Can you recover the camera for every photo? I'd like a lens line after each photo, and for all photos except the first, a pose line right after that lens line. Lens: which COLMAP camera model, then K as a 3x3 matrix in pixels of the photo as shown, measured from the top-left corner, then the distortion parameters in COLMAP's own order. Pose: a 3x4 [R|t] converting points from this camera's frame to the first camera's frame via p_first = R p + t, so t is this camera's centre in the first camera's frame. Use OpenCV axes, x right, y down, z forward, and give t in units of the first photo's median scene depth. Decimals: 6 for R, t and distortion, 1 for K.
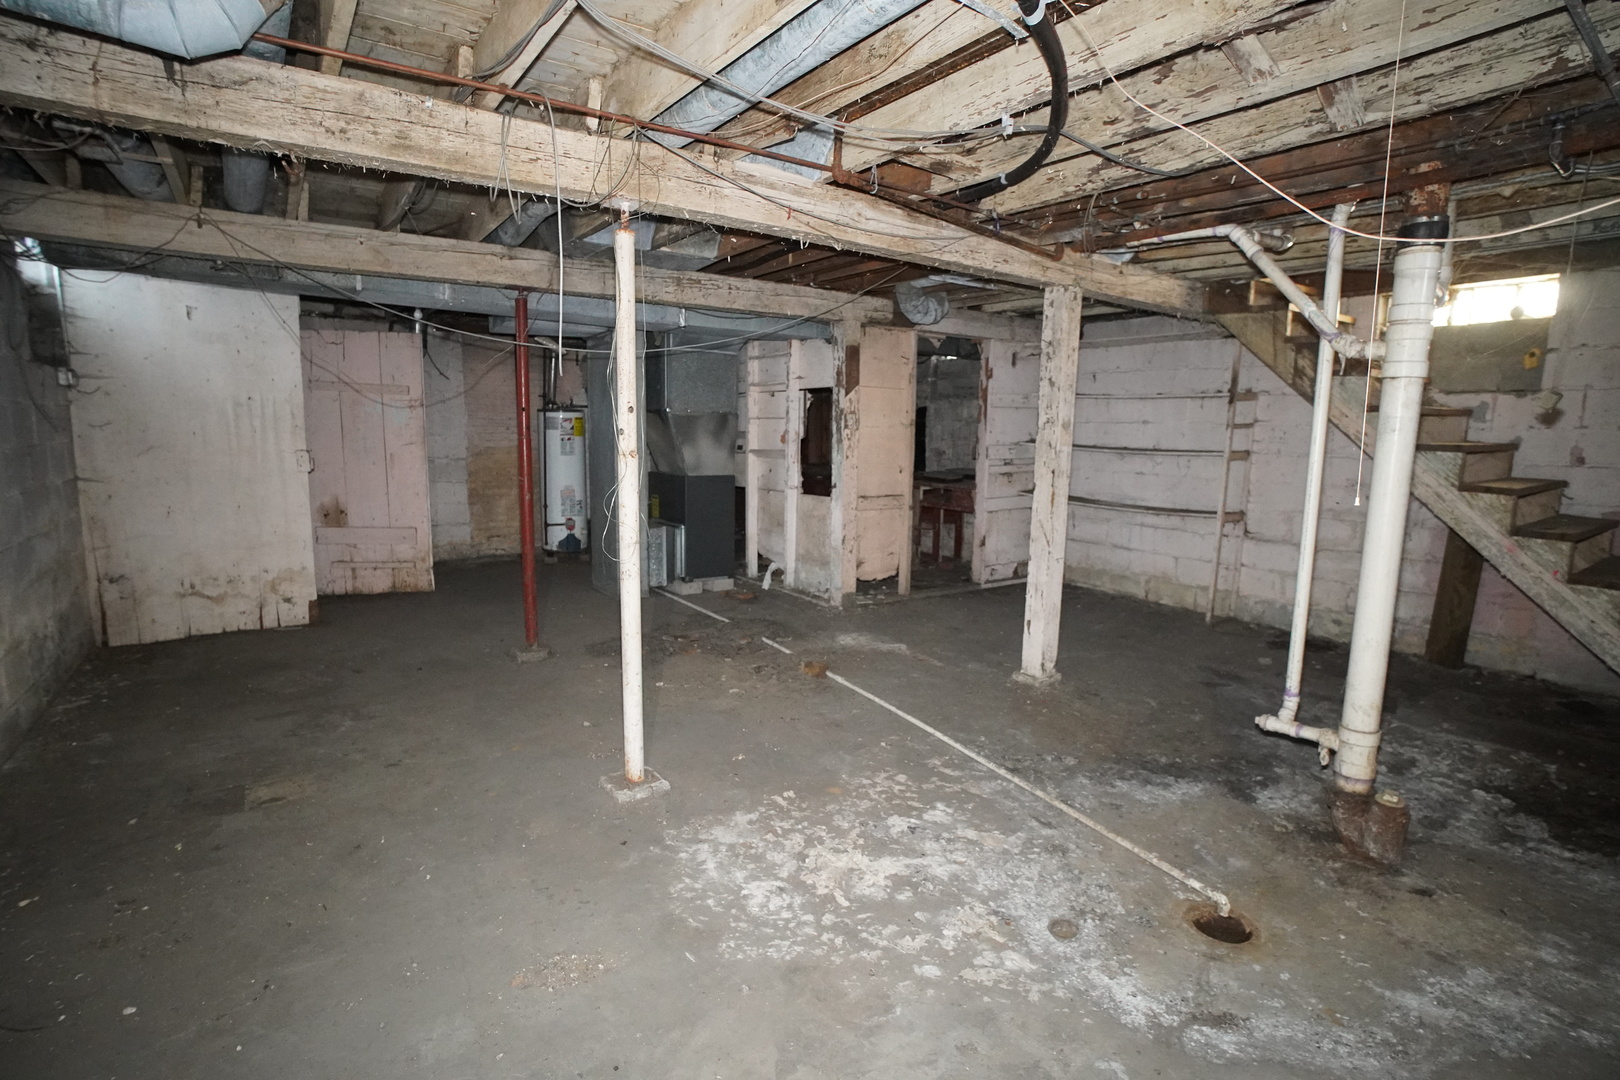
lens RADIAL K [[785.6, 0, 813.3], [0, 785.6, 543.7], [0, 0, 1]] dist [-0.073080, 0.029566]
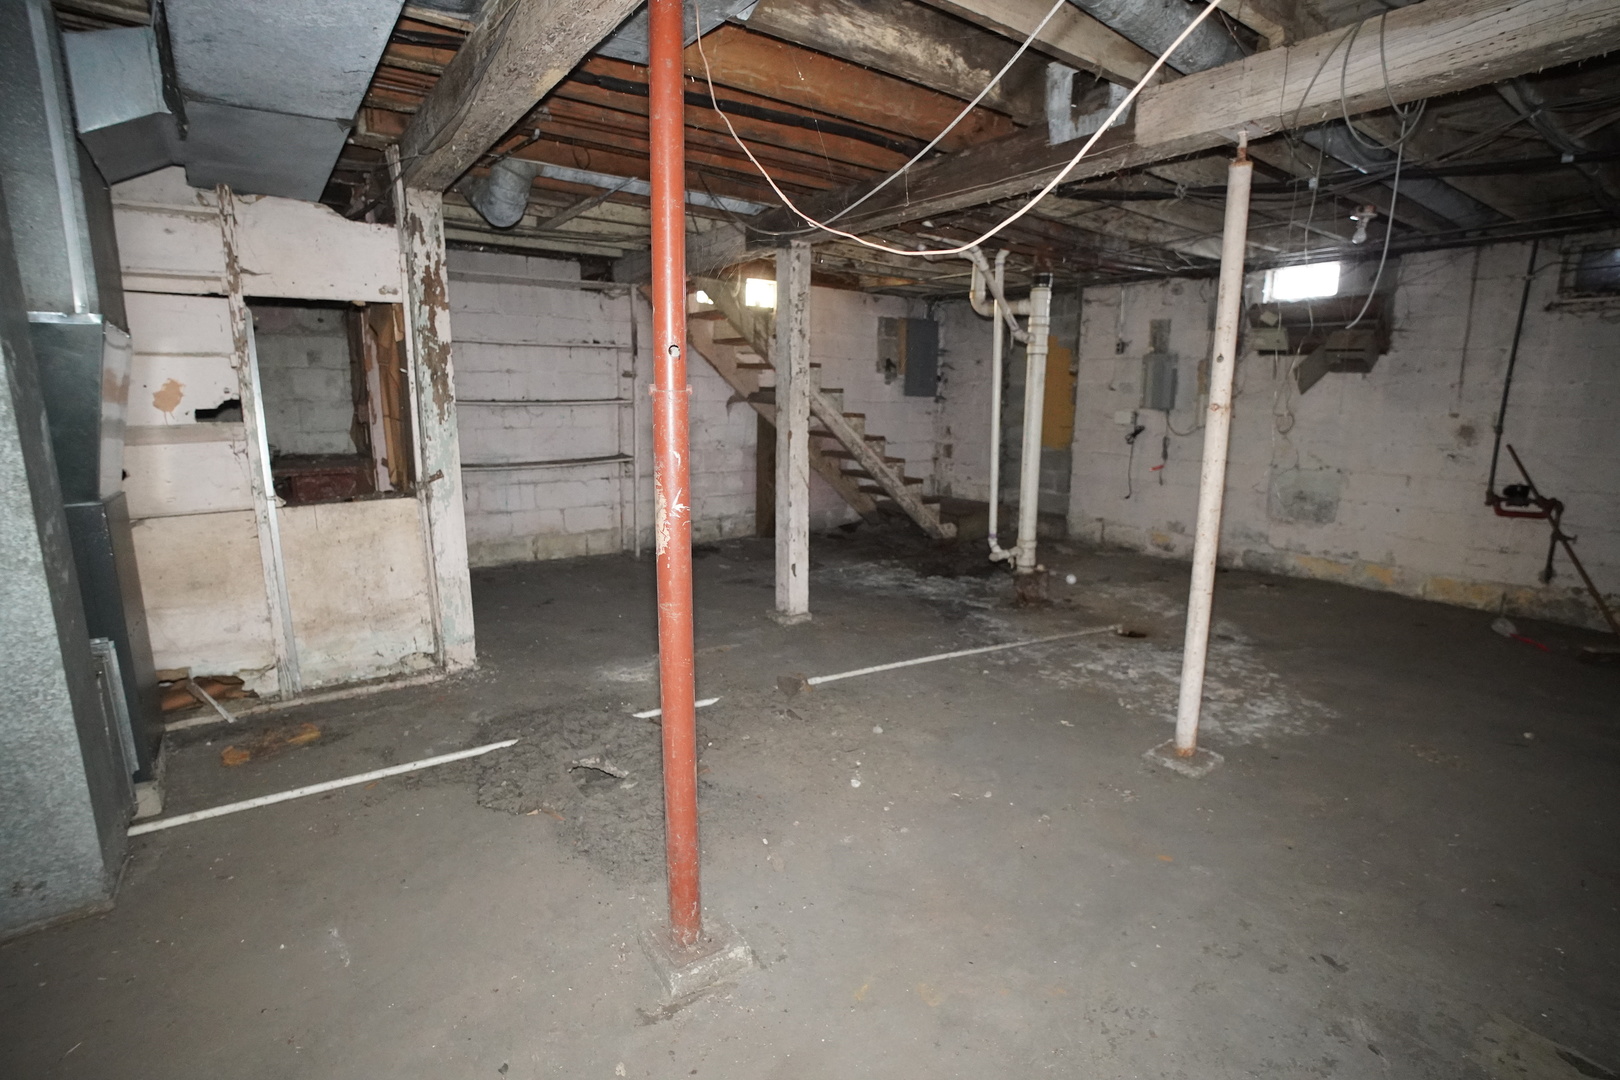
lens RADIAL K [[785.6, 0, 813.3], [0, 785.6, 543.7], [0, 0, 1]] dist [-0.073080, 0.029566]
pose [[-0.025537, -0.199391, 0.979587, -1.006803], [0.139143, 0.969659, 0.200998, -0.182171], [-0.989943, 0.141435, 0.002982, 1.305203]]
